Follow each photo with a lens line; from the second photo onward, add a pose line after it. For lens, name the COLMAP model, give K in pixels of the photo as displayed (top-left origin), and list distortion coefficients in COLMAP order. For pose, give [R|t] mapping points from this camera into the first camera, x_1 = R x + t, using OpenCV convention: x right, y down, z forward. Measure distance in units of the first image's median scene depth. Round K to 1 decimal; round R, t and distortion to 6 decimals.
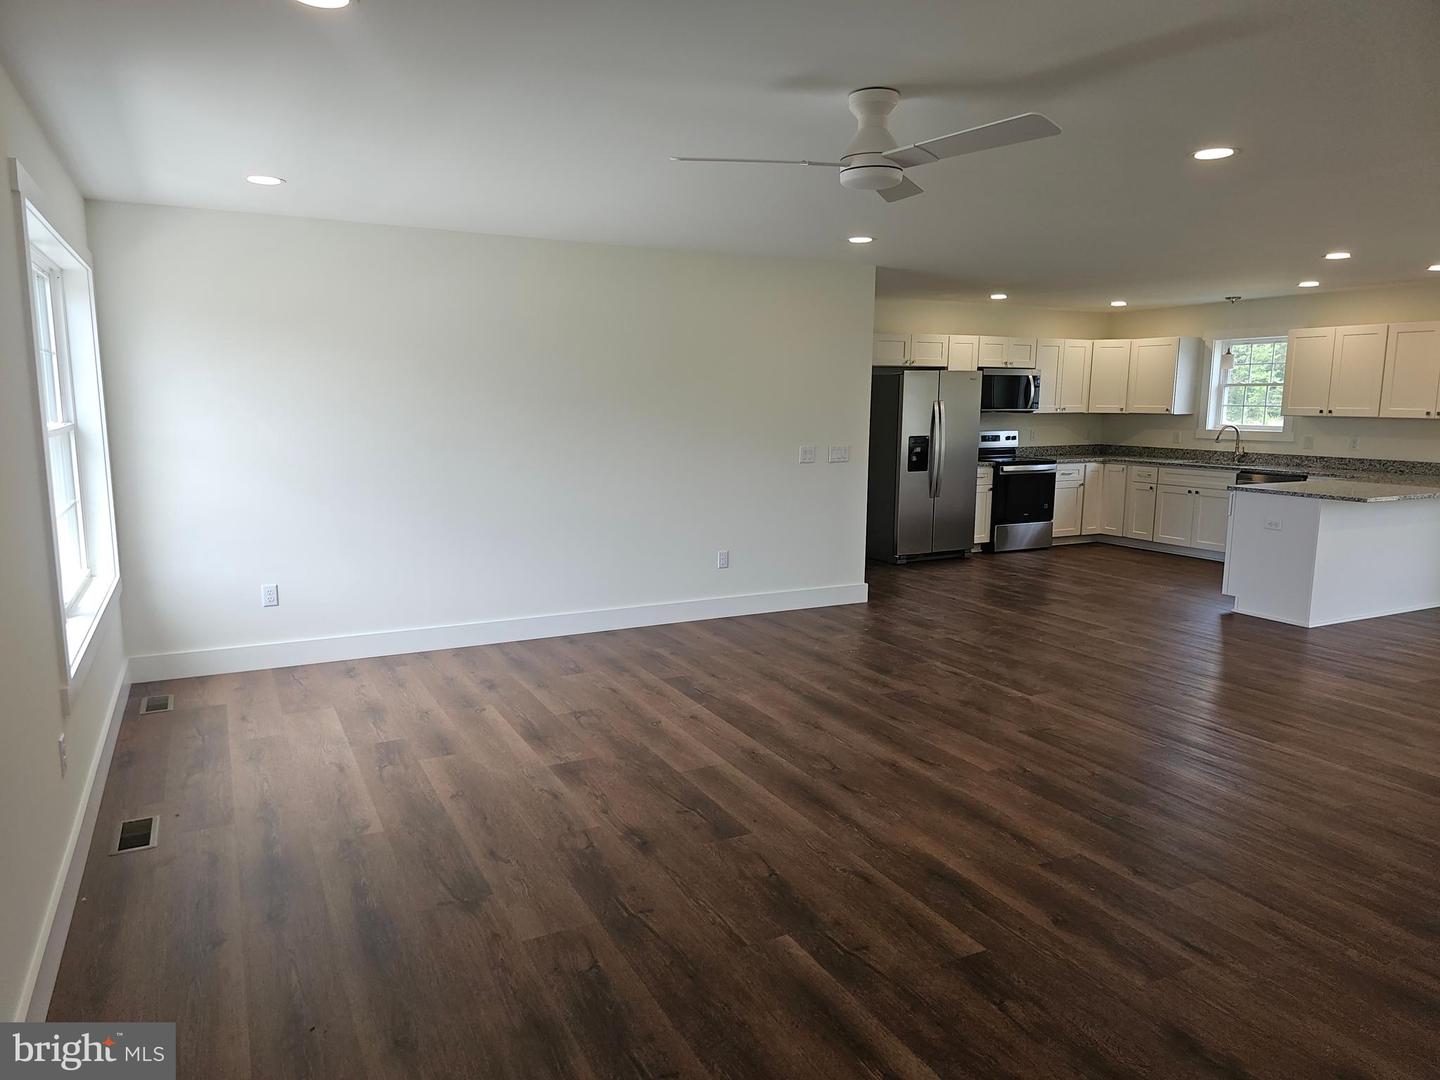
lens RADIAL K [[961.8, 0, 704.1], [0, 961.8, 556.1], [0, 0, 1]] dist [0.051864, -0.046281]
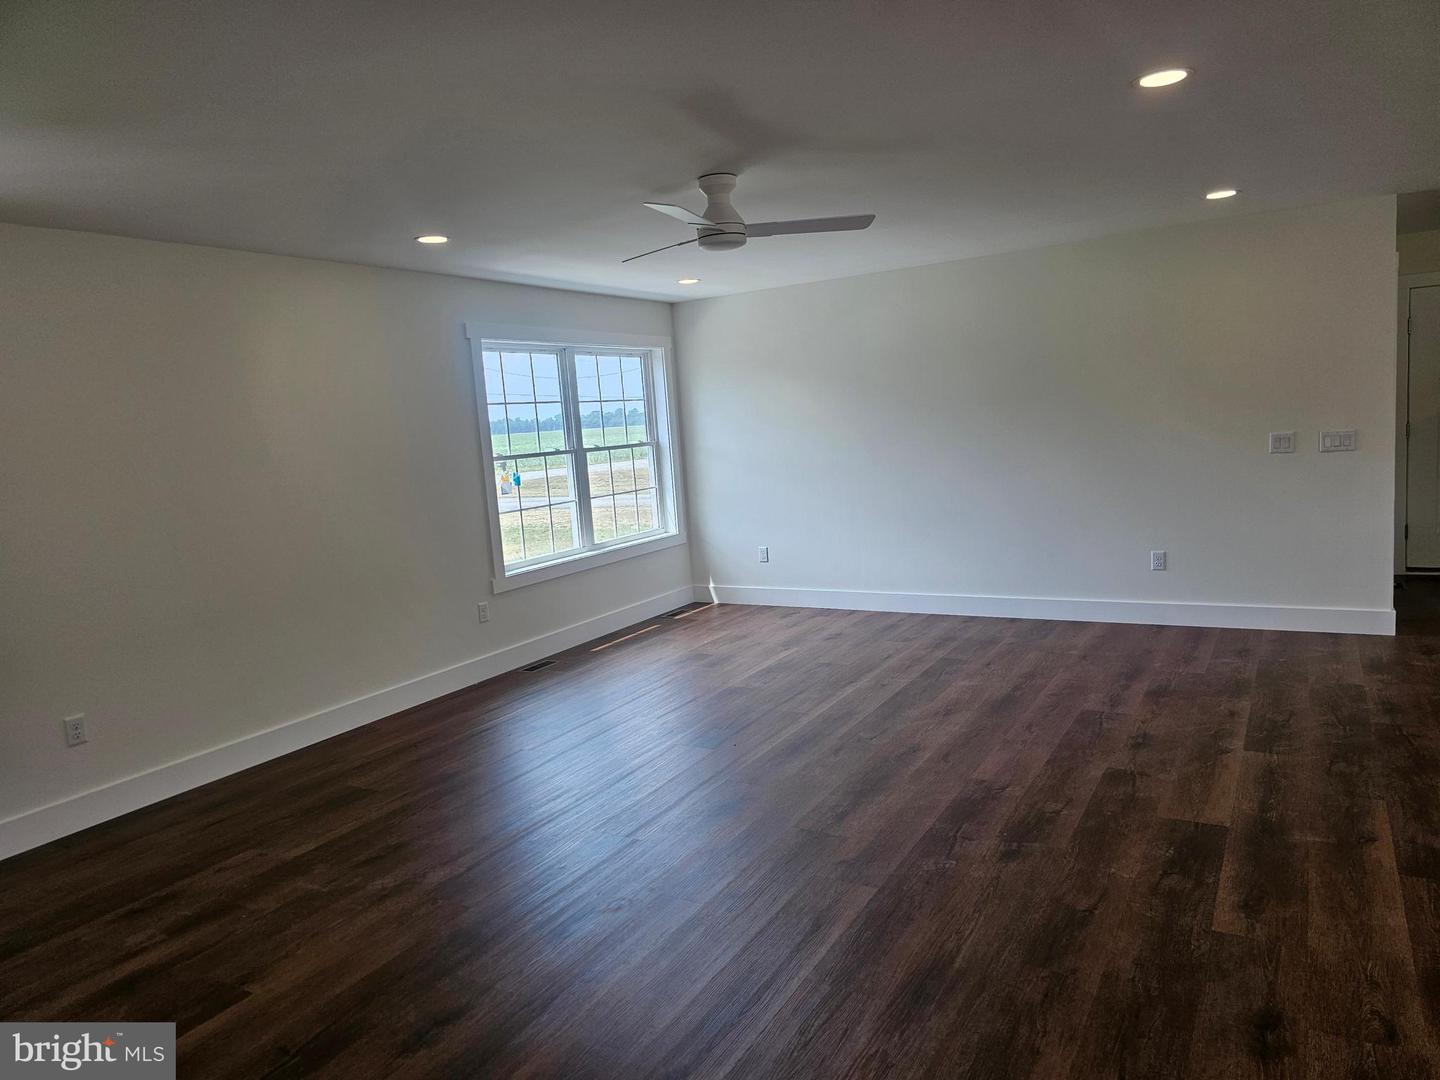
lens RADIAL K [[961.8, 0, 717.0], [0, 961.8, 537.3], [0, 0, 1]] dist [0.051864, -0.046281]
pose [[0.527507, 0.061435, -0.847327, 0.644022], [-0.064086, 0.997418, 0.032420, -0.023942], [0.847130, 0.037201, 0.530082, 0.168013]]
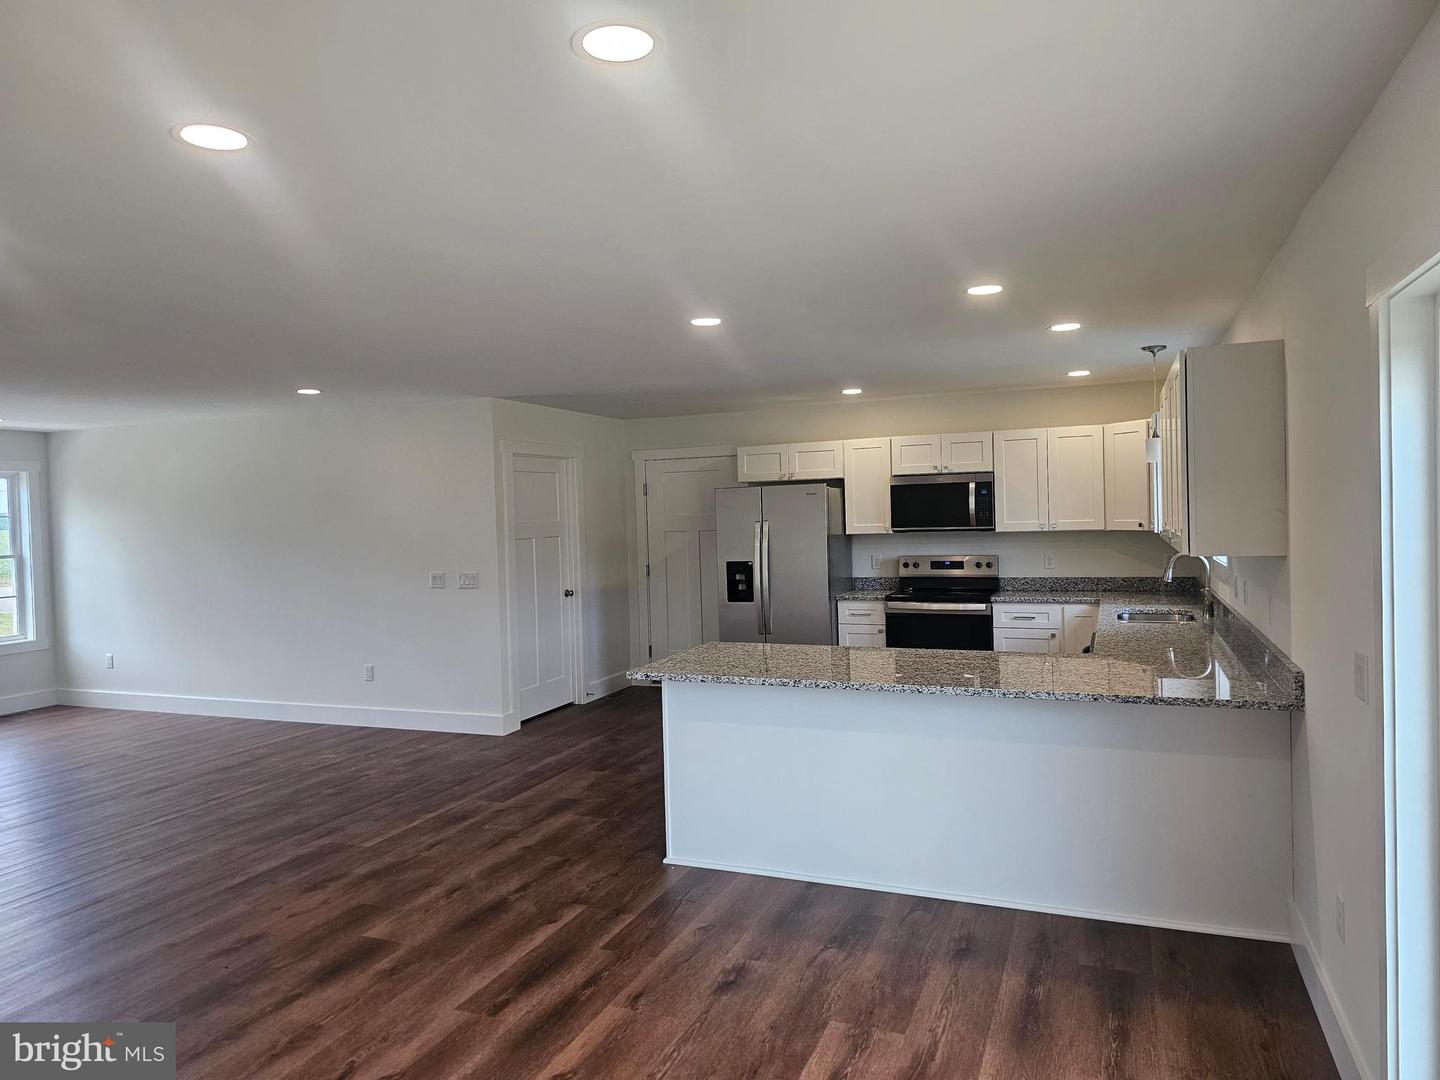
lens RADIAL K [[961.8, 0, 711.8], [0, 961.8, 528.8], [0, 0, 1]] dist [0.051864, -0.046281]
pose [[0.651973, -0.009875, -0.758178, 1.250248], [-0.092382, 0.991431, -0.092354, -0.104884], [0.752593, 0.130255, 0.645474, 0.614272]]
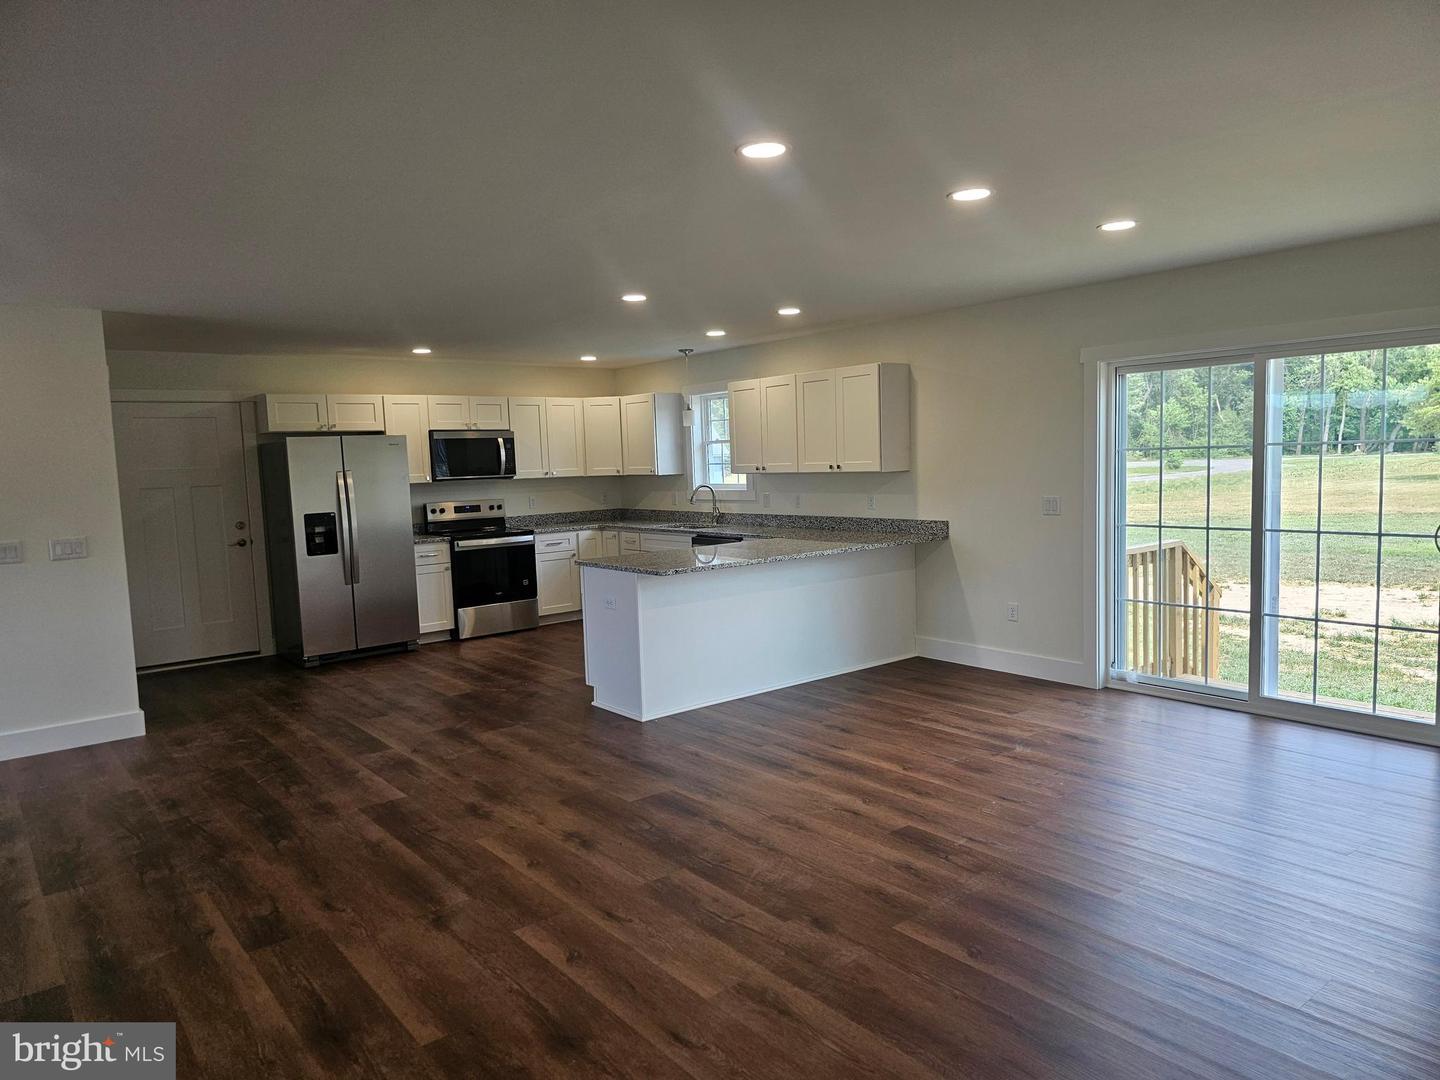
lens RADIAL K [[961.8, 0, 718.4], [0, 961.8, 544.9], [0, 0, 1]] dist [0.051864, -0.046281]
pose [[0.978484, -0.058360, 0.197899, 0.574199], [0.072860, 0.995103, -0.066792, -0.022483], [-0.193032, 0.079774, 0.977944, 0.157689]]
